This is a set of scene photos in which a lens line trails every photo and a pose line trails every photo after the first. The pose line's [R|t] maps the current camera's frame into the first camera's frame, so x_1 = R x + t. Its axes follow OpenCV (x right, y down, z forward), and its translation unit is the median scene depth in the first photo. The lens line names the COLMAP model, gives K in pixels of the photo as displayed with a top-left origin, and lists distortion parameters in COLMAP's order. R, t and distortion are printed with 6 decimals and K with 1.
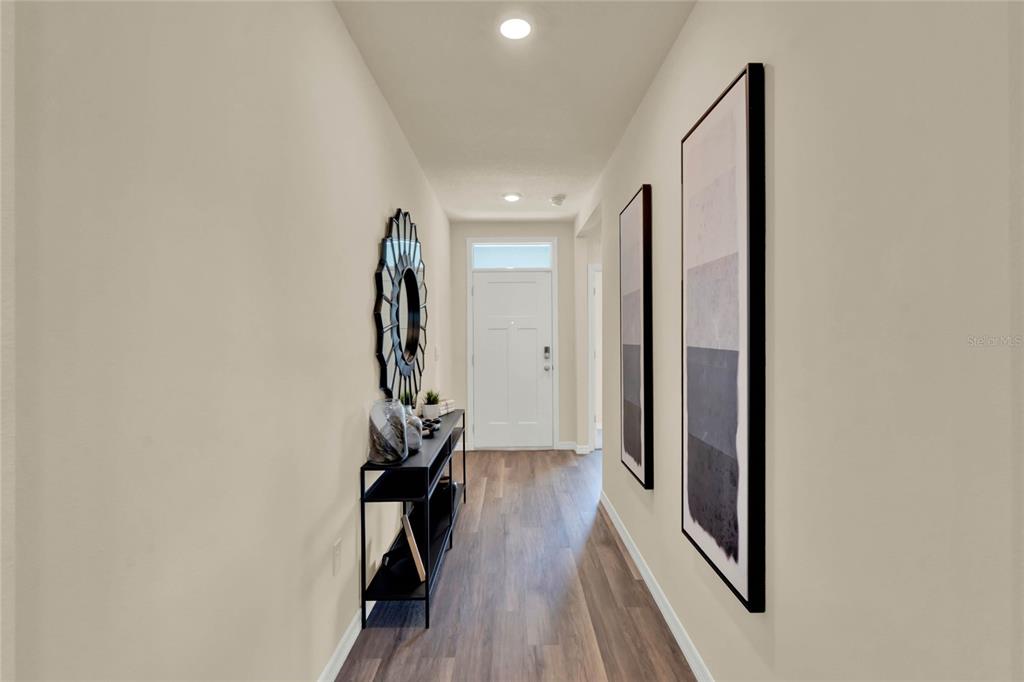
lens RADIAL K [[468.0, 0, 512.0], [0, 468.0, 341.0], [0, 0, 1]] dist [-0.003651, -0.000316]
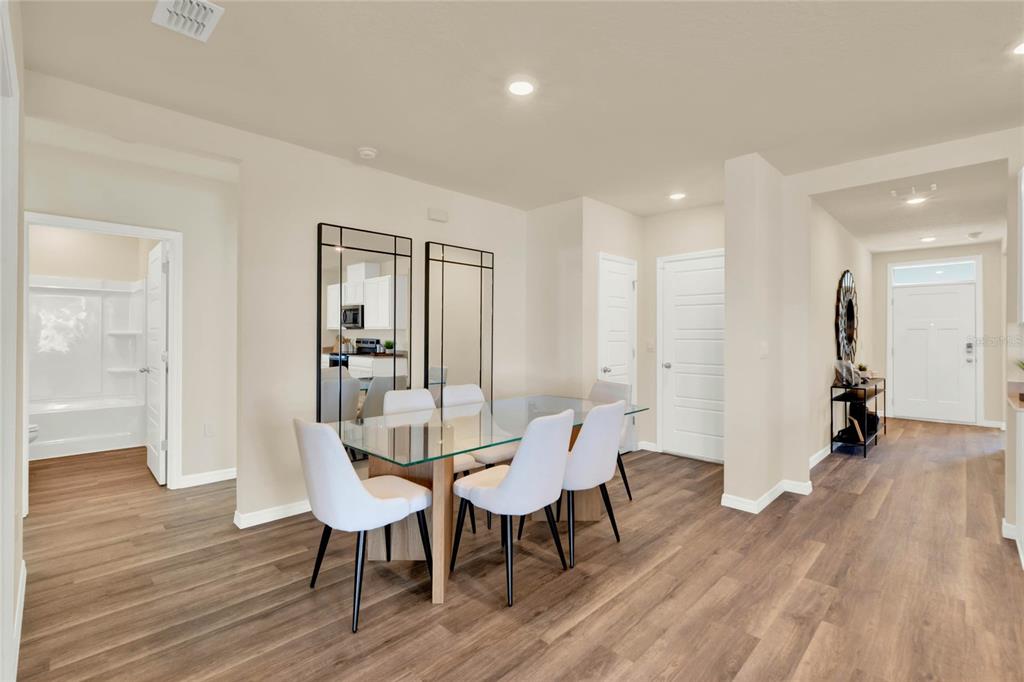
lens RADIAL K [[454.3, 0, 512.0], [0, 454.3, 341.0], [0, 0, 1]] dist [0.002722, 0.000735]
pose [[0.708867, 0.002315, -0.705338, 0.112980], [-0.008864, 0.999945, -0.005626, 0.039961], [0.705286, 0.010240, 0.708849, -1.230674]]
